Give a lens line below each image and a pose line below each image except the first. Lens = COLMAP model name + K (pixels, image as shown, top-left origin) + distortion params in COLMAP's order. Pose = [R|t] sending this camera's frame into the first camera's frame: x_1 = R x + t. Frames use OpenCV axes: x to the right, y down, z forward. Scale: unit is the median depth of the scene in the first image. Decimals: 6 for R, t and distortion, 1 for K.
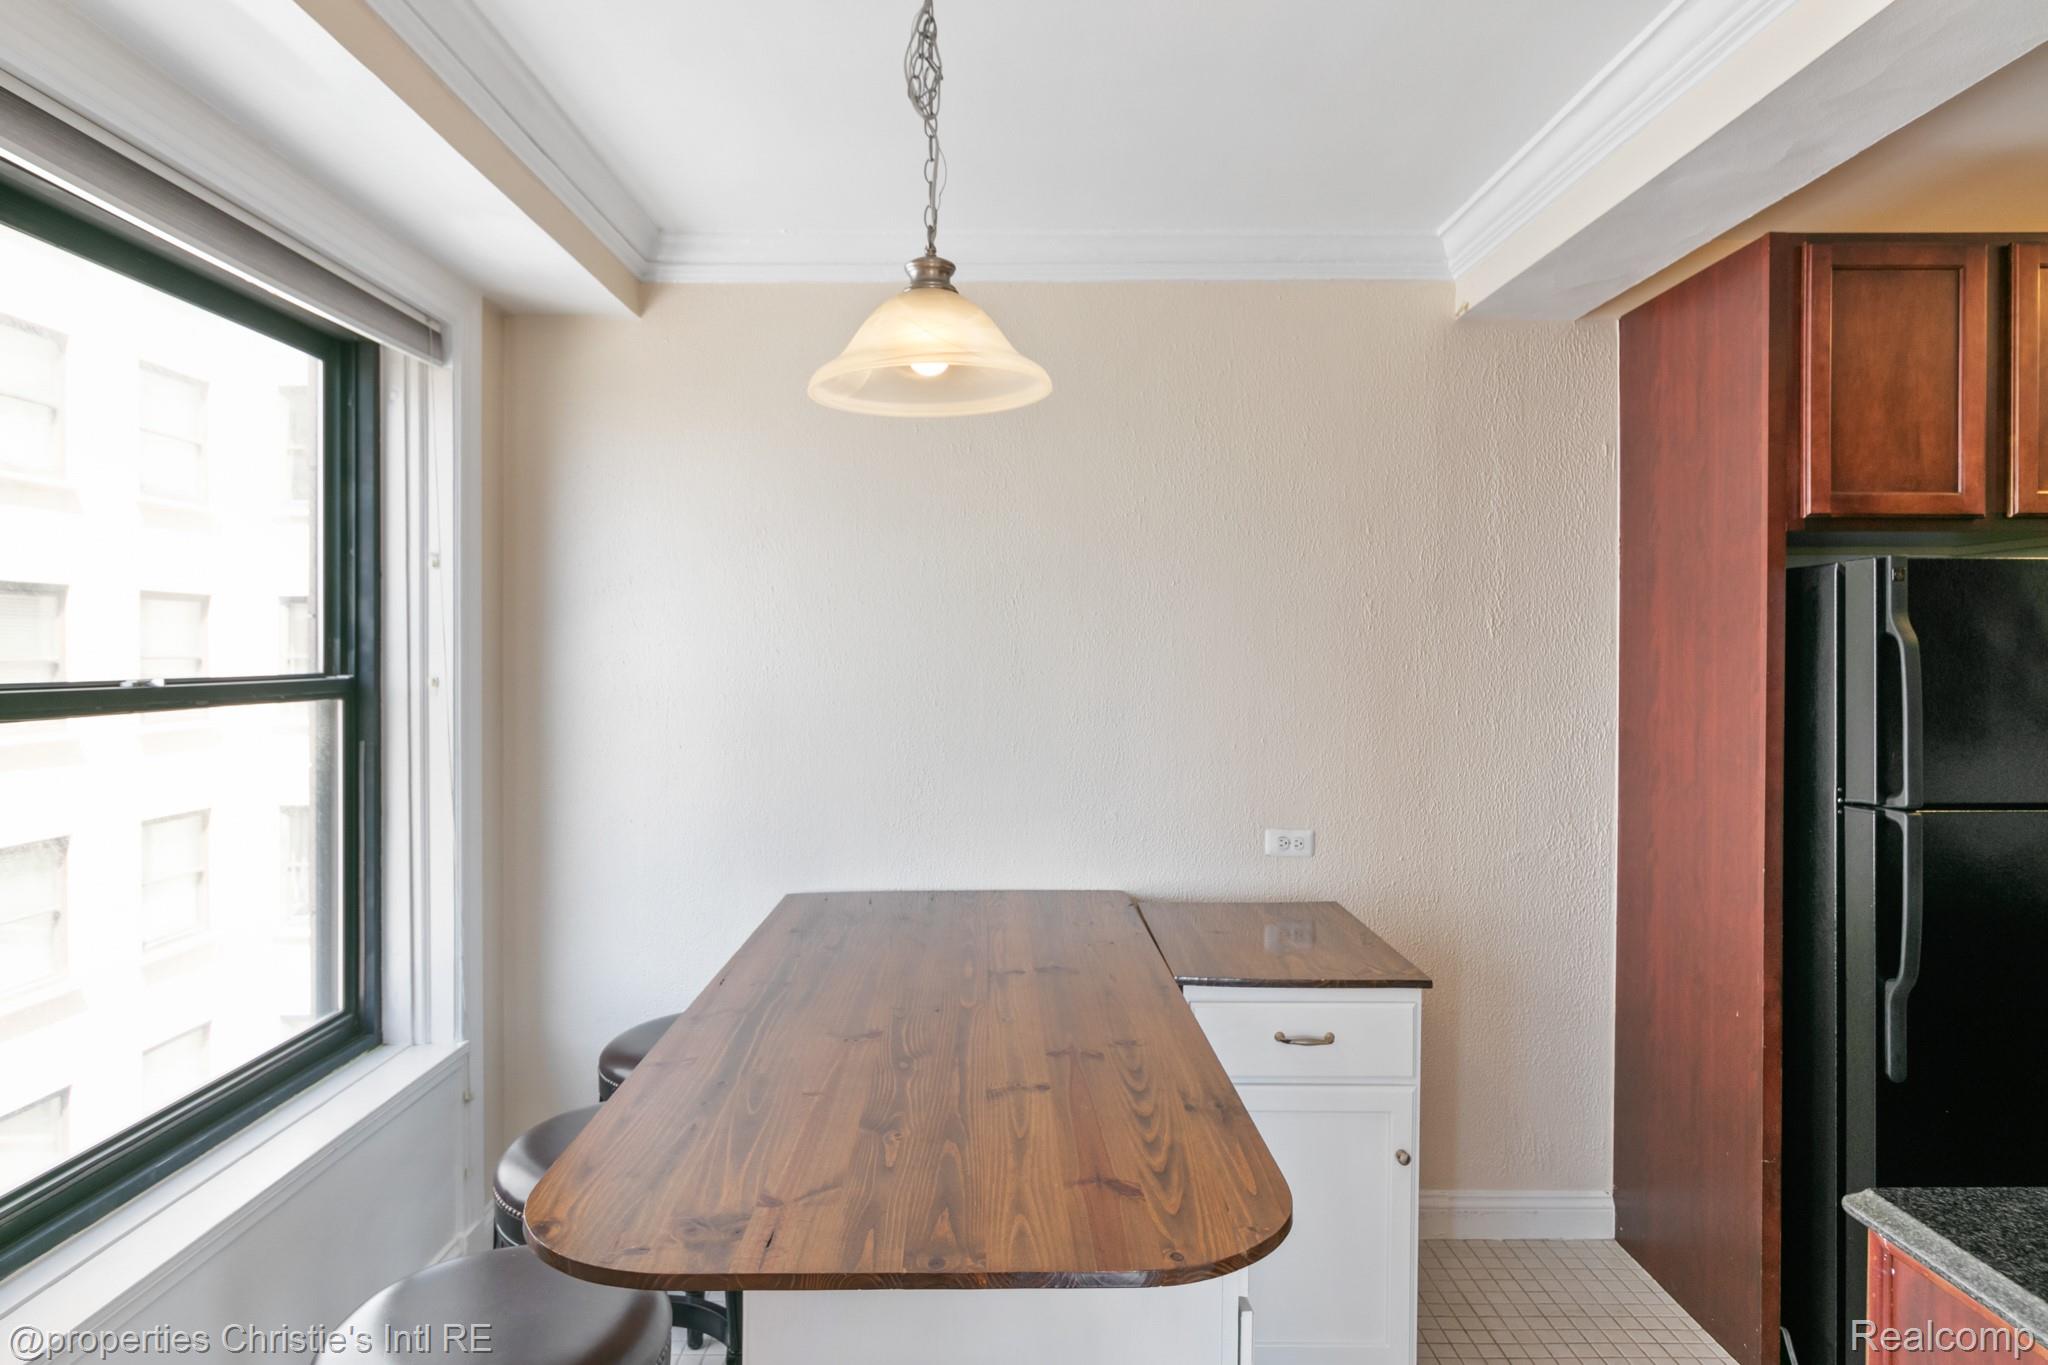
lens RADIAL K [[1137.5, 0, 1033.9], [0, 1137.5, 669.8], [0, 0, 1]] dist [0.003134, -0.000008]
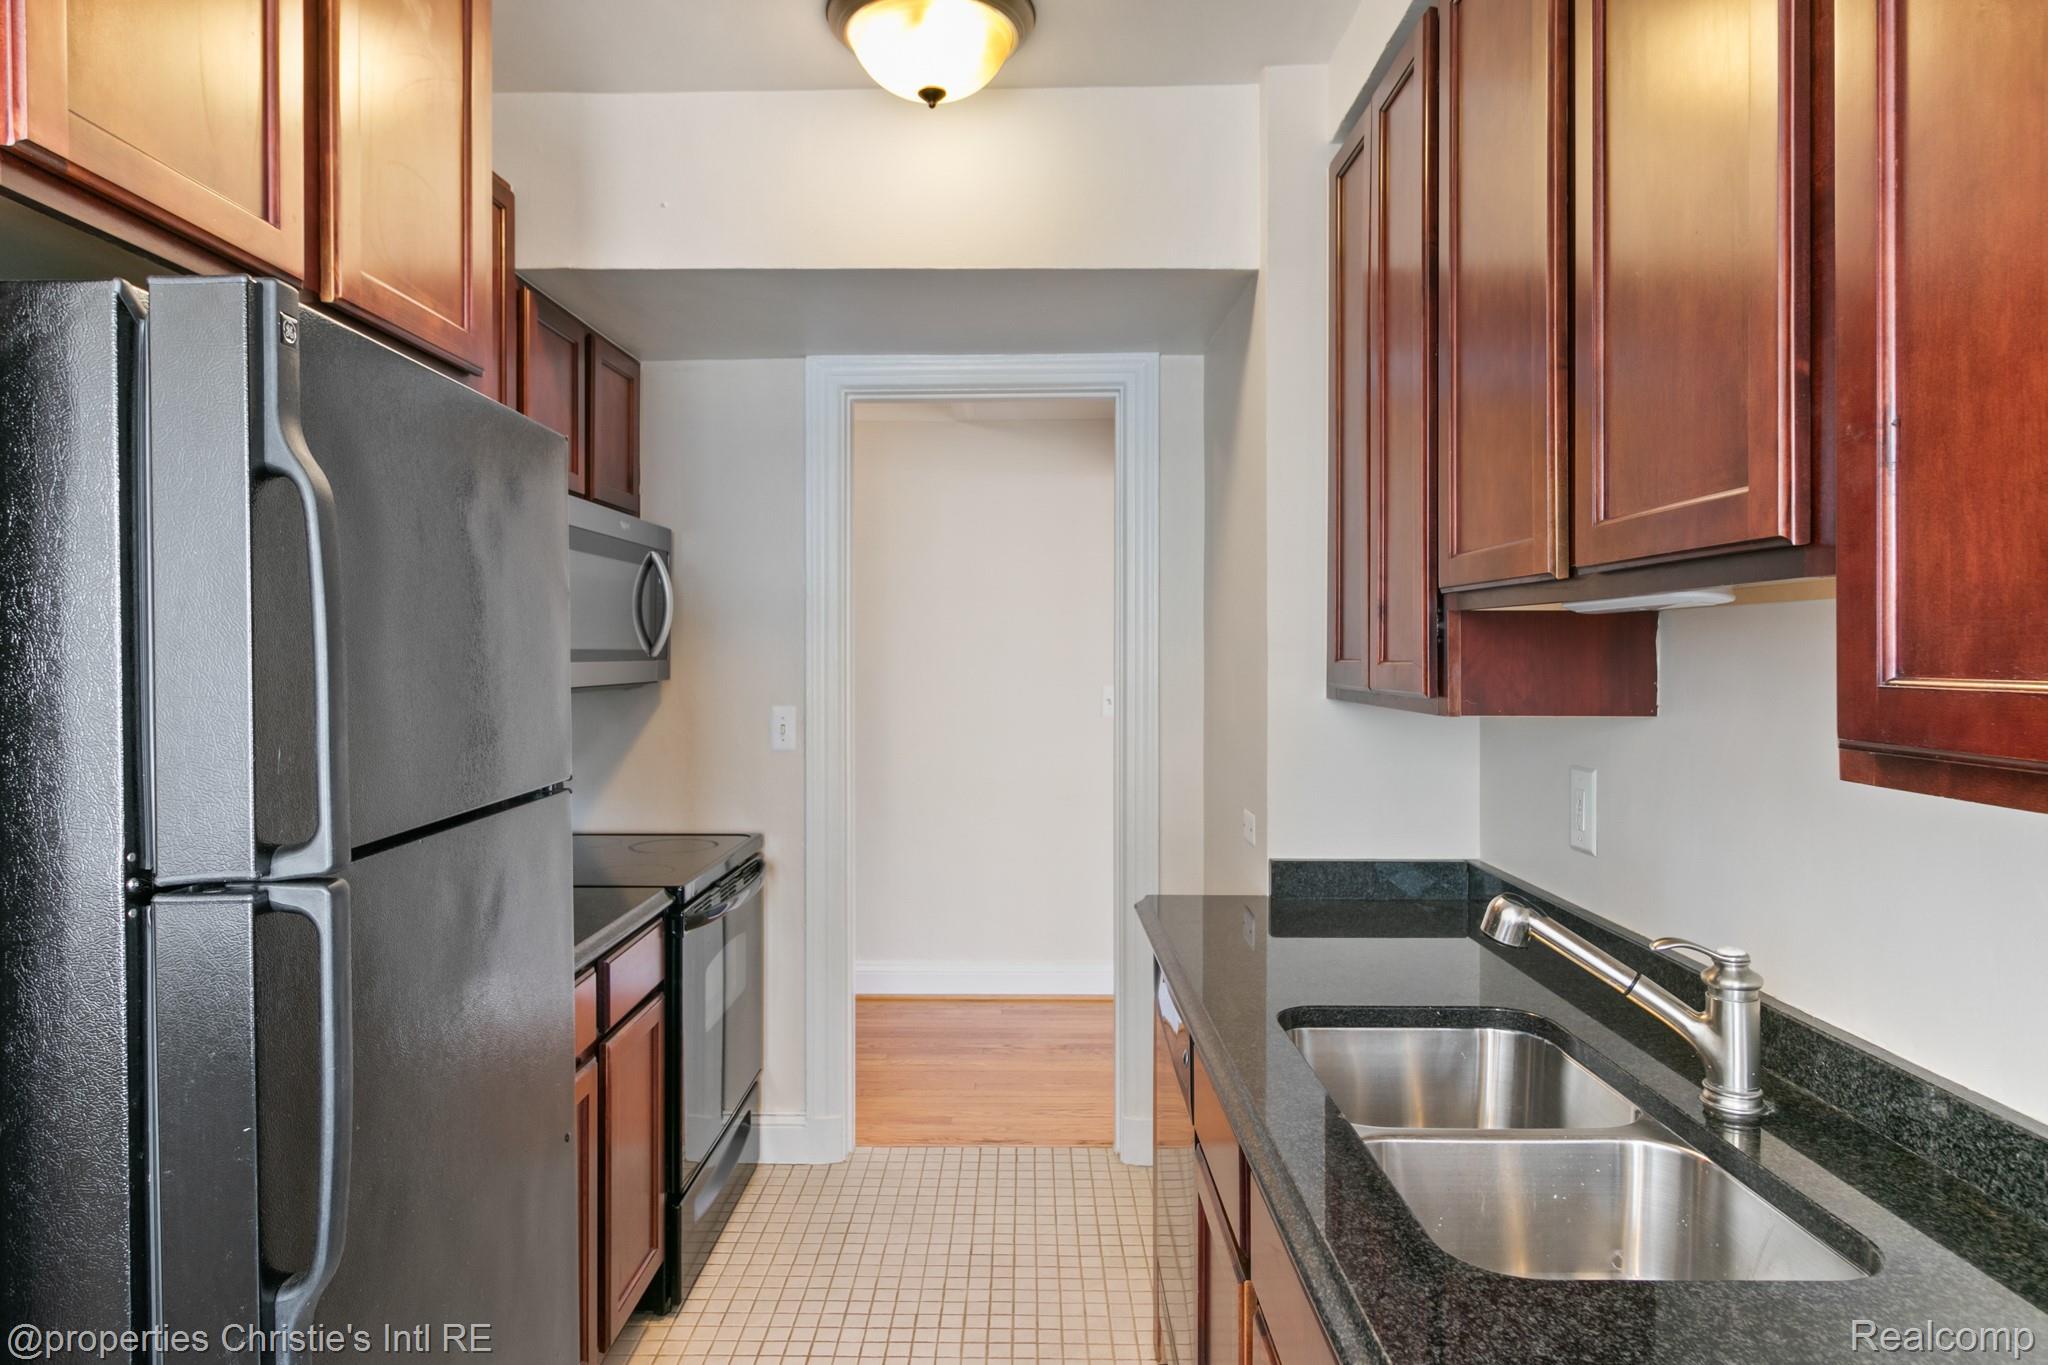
lens RADIAL K [[1137.5, 0, 976.8], [0, 1137.5, 651.4], [0, 0, 1]] dist [0.003134, -0.000008]
pose [[0.025876, -0.003774, 0.999658, 0.338269], [0.015981, 0.999867, 0.003361, 0.039250], [-0.999537, 0.015889, 0.025933, 0.732984]]
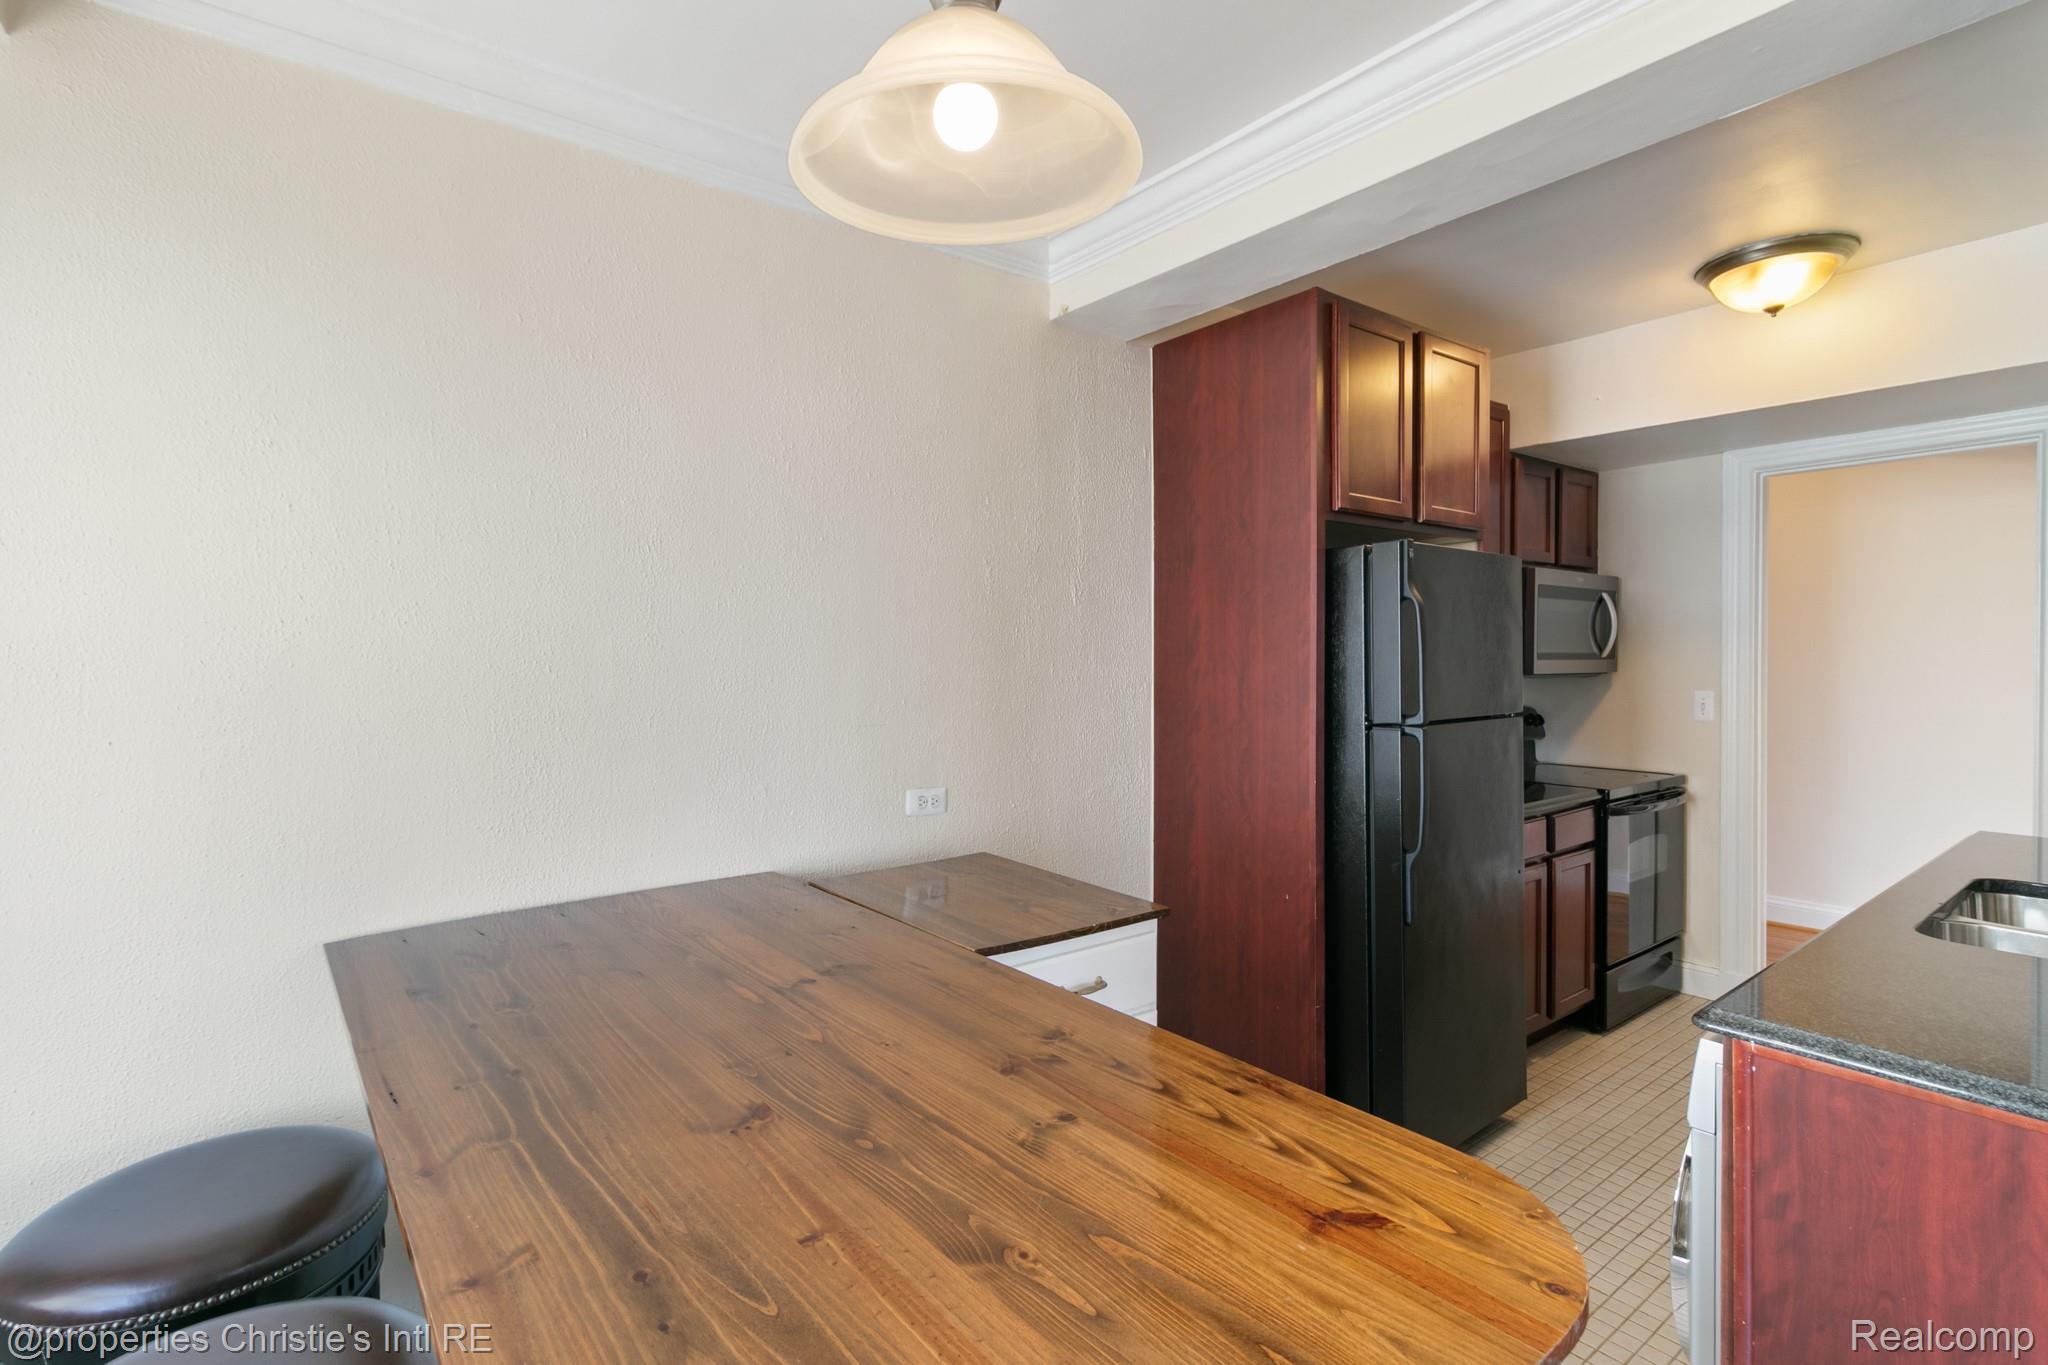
lens RADIAL K [[948.4, 0, 1010.2], [0, 948.4, 670.2], [0, 0, 1]] dist [0.003179, 0.000994]
pose [[0.803927, -0.014444, 0.594552, -0.301863], [0.014529, 0.999884, 0.004646, 0.043330], [-0.594550, 0.004903, 0.804044, 0.374112]]
